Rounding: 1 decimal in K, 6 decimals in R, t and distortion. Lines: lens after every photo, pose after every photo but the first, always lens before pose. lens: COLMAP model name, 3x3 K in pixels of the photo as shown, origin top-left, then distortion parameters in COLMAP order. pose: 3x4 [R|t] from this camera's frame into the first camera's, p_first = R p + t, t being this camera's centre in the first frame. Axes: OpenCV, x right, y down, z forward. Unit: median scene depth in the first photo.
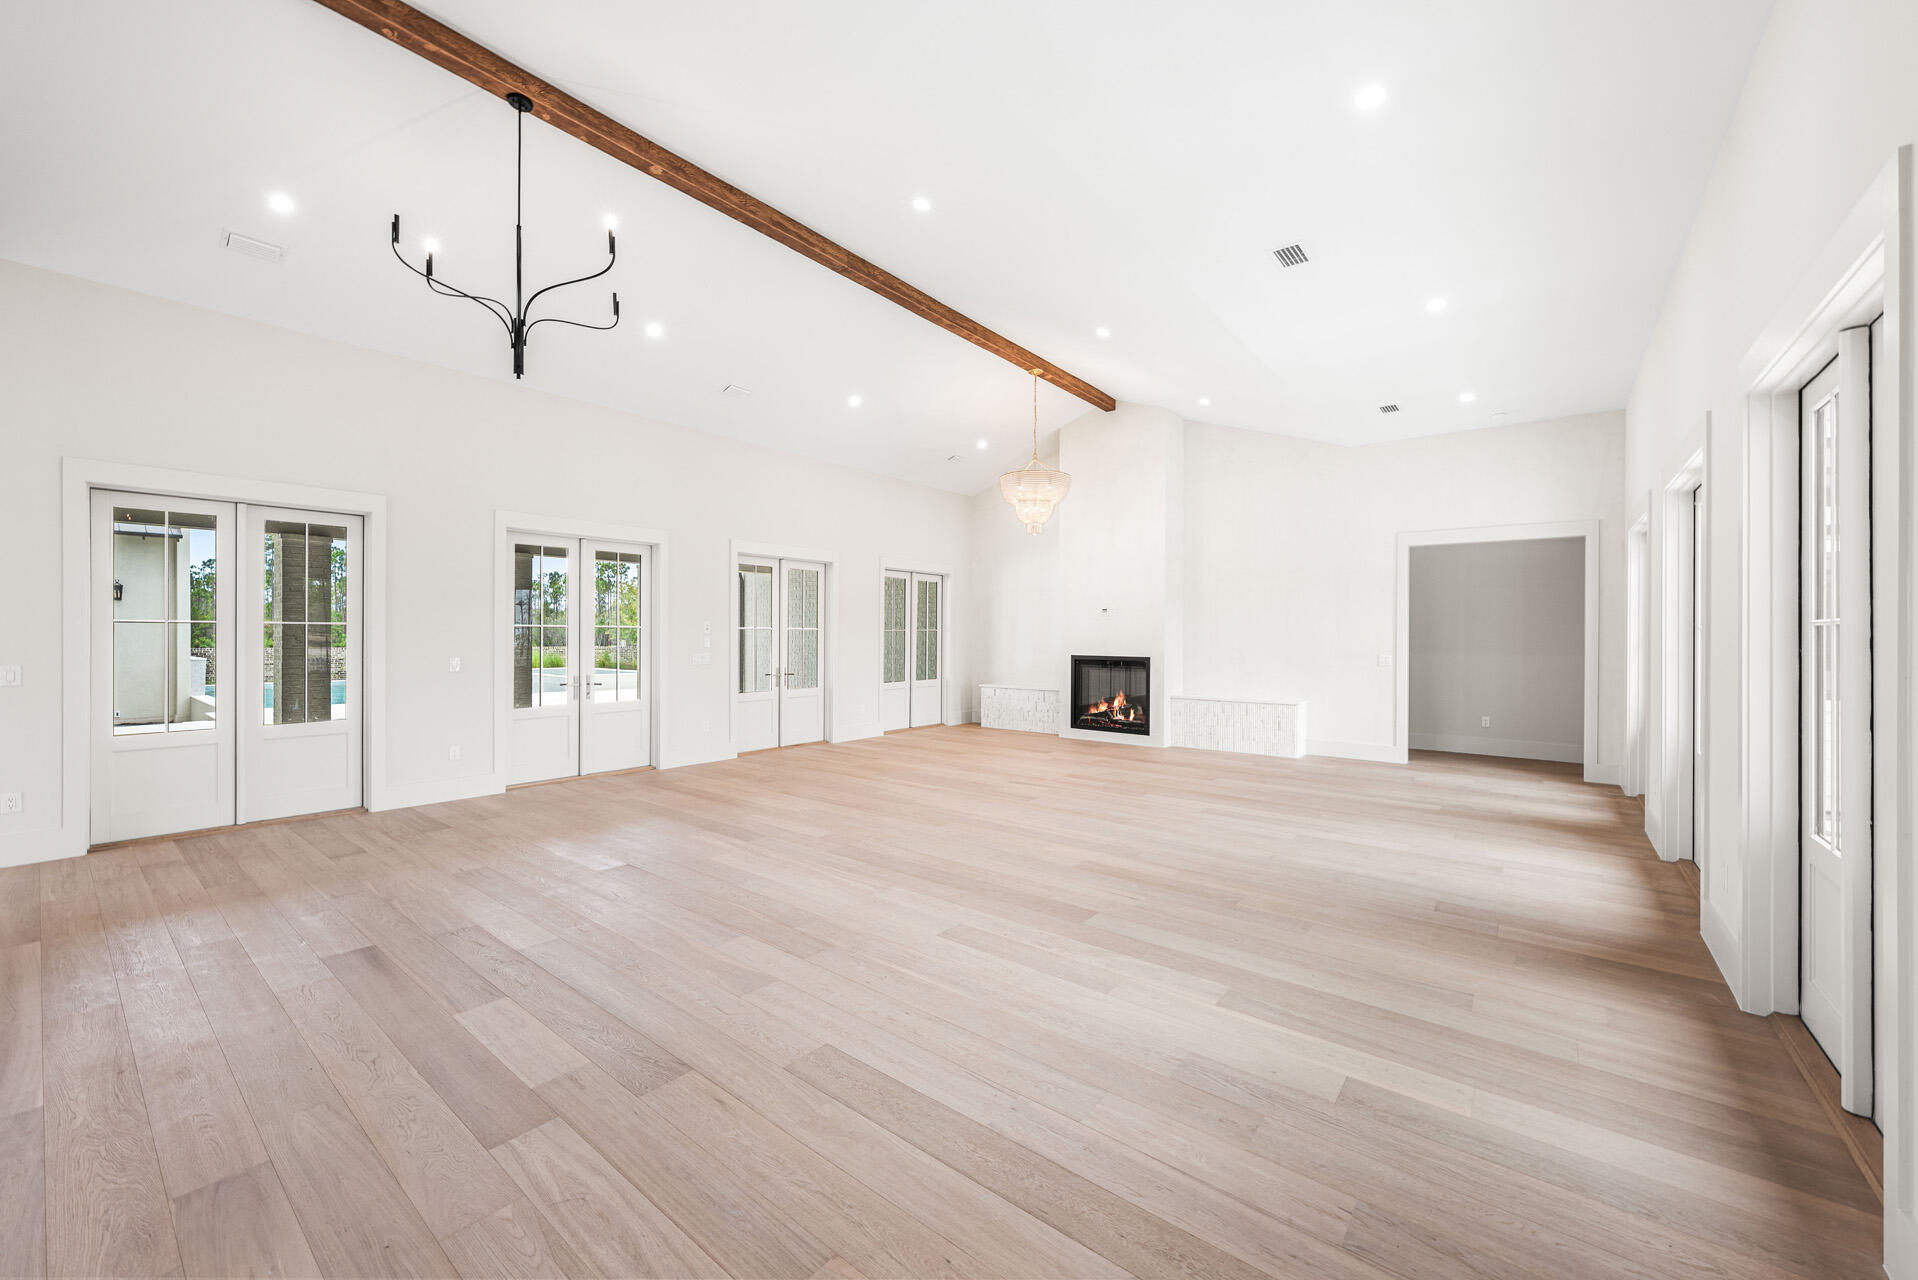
lens RADIAL K [[731.6, 0, 960.6], [0, 731.6, 633.9], [0, 0, 1]] dist [-0.000720, -0.000091]
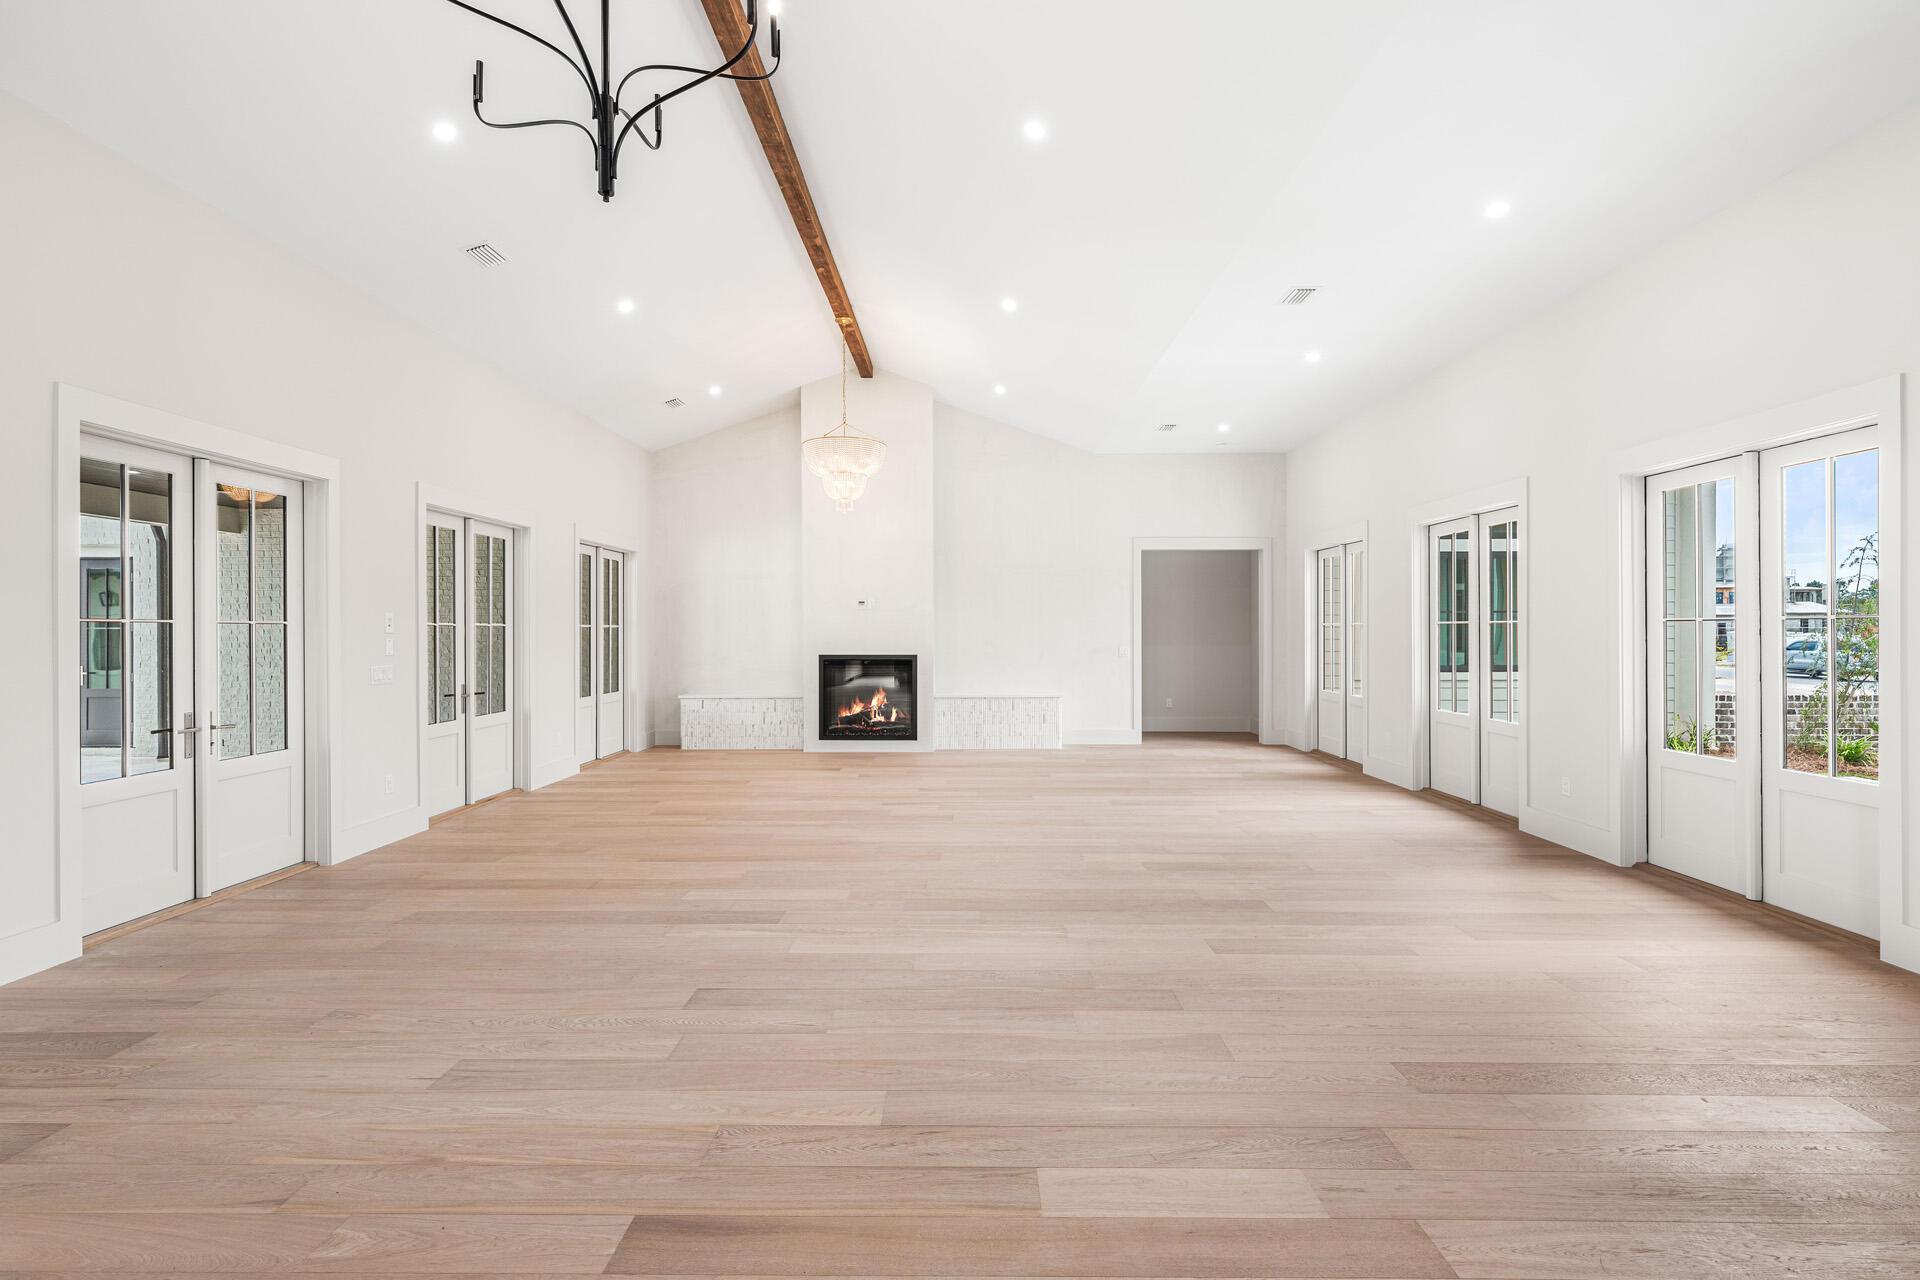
lens RADIAL K [[847.3, 0, 959.4], [0, 847.3, 624.5], [0, 0, 1]] dist [0.001042, -0.000082]
pose [[0.791845, -0.002177, 0.610718, -0.381710], [0.005693, 0.999977, -0.003817, -0.001528], [-0.610695, 0.006499, 0.791839, 0.138531]]
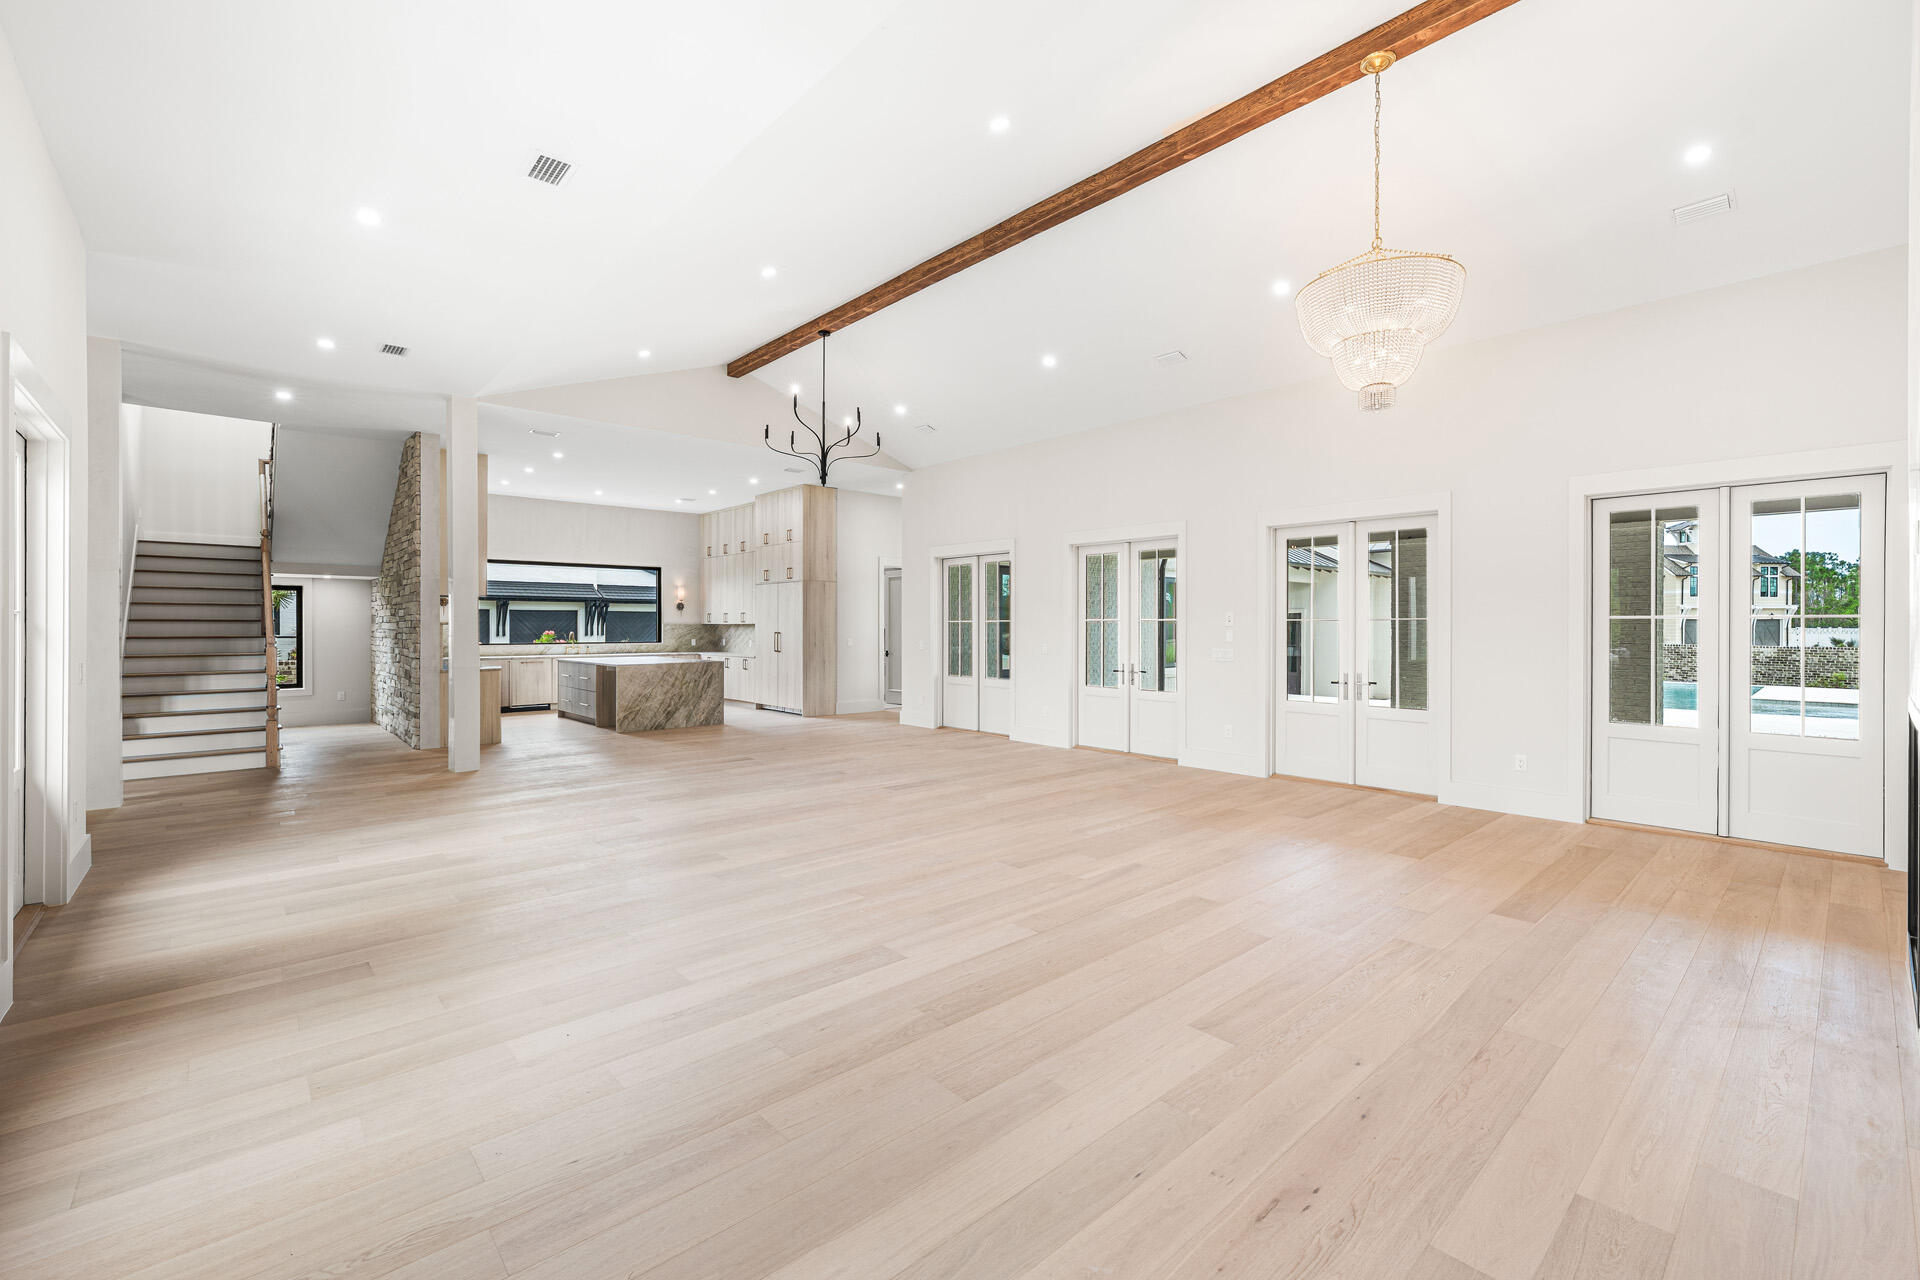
lens RADIAL K [[813.1, 0, 963.7], [0, 813.1, 625.3], [0, 0, 1]] dist [-0.000048, 0.000053]
pose [[-0.163546, -0.005196, -0.986522, 0.803979], [-0.001560, 0.999986, -0.005009, 0.004841], [0.986534, 0.000719, -0.163552, 1.010840]]
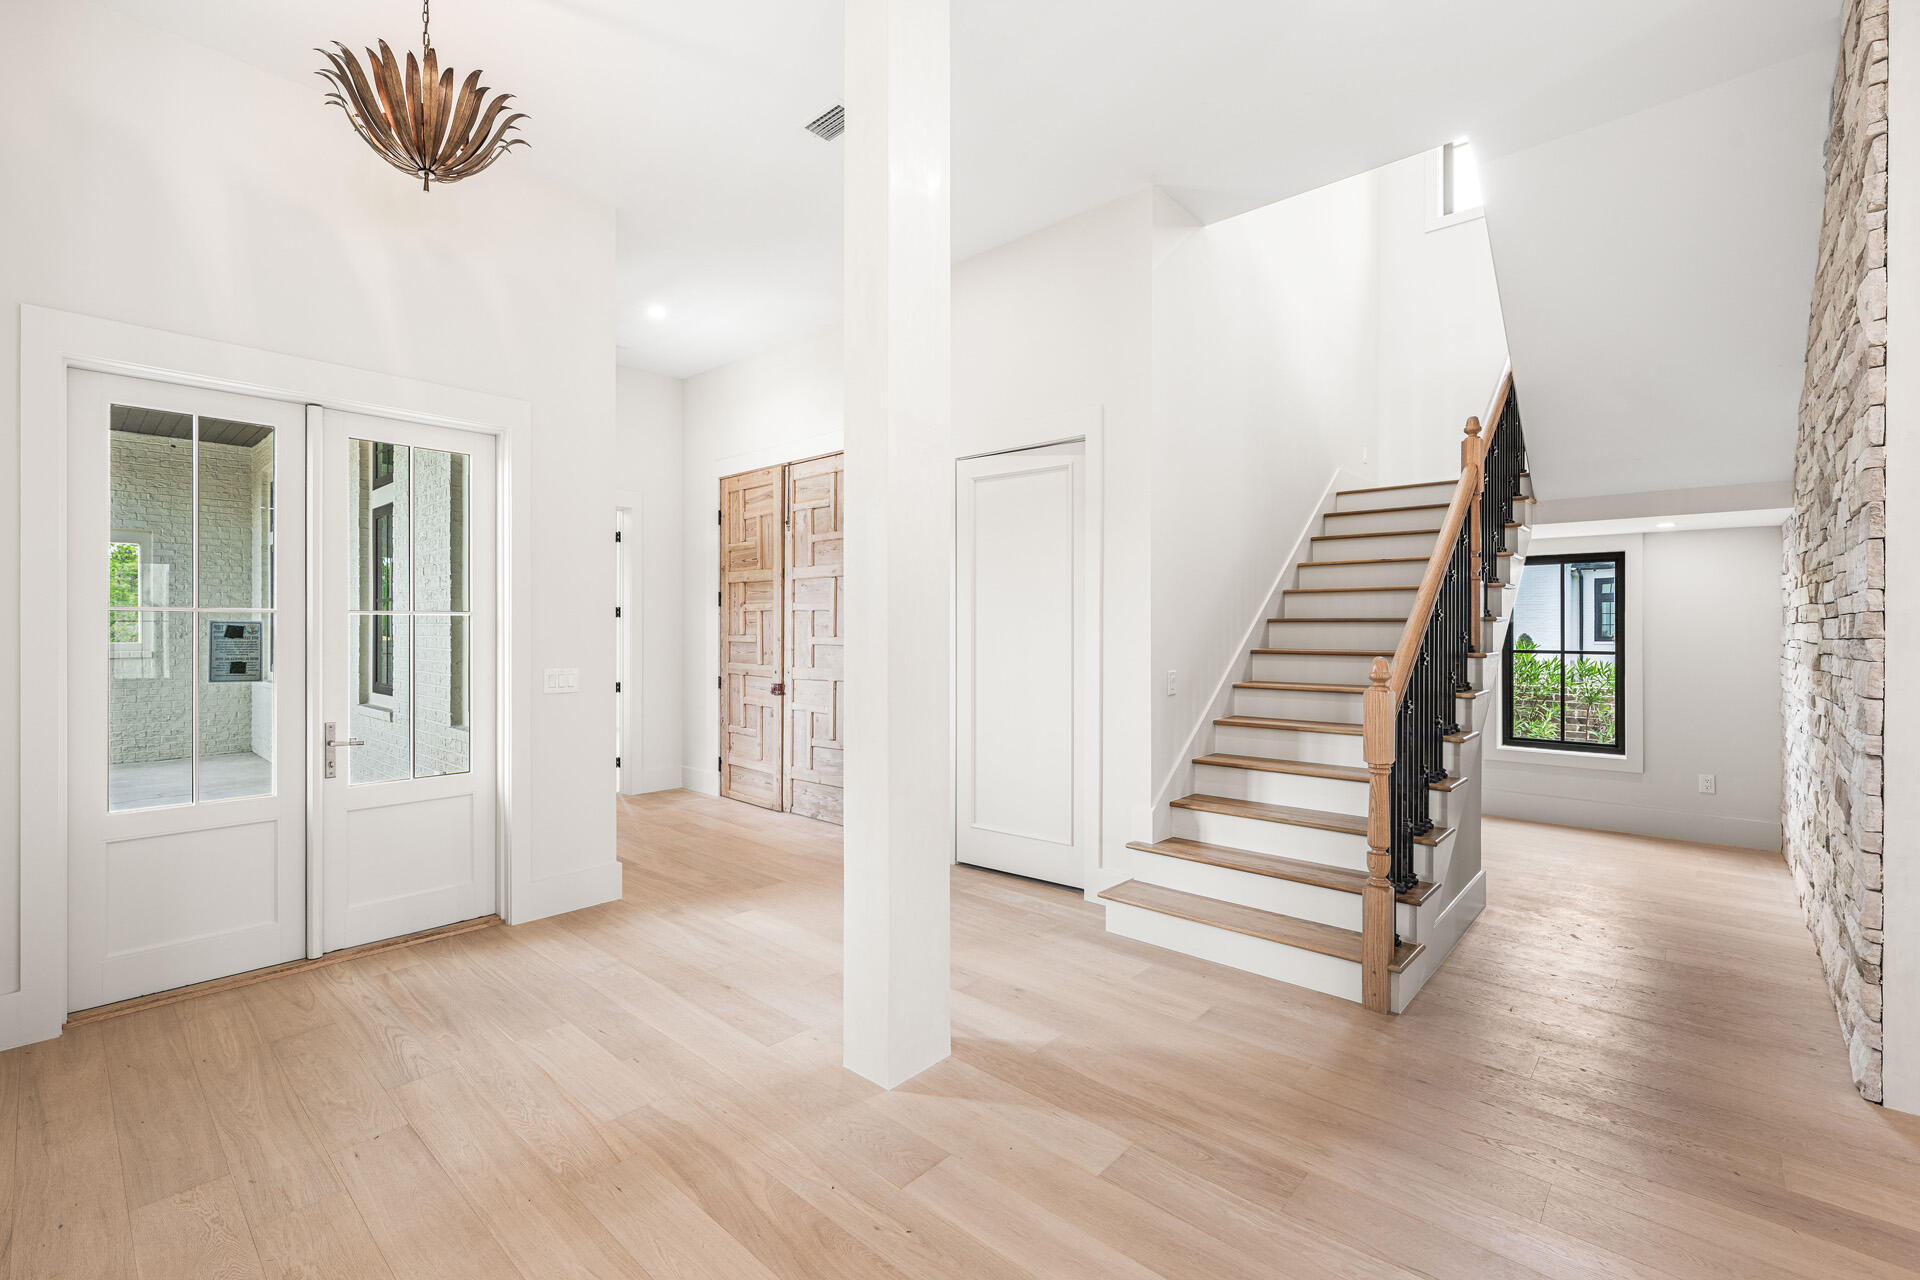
lens RADIAL K [[813.1, 0, 963.7], [0, 813.1, 625.3], [0, 0, 1]] dist [-0.000048, 0.000053]
pose [[-0.996908, -0.005855, 0.078361, -0.063287], [-0.006056, 0.999979, -0.002326, -0.000087], [-0.078345, -0.002793, -0.996922, 0.235296]]
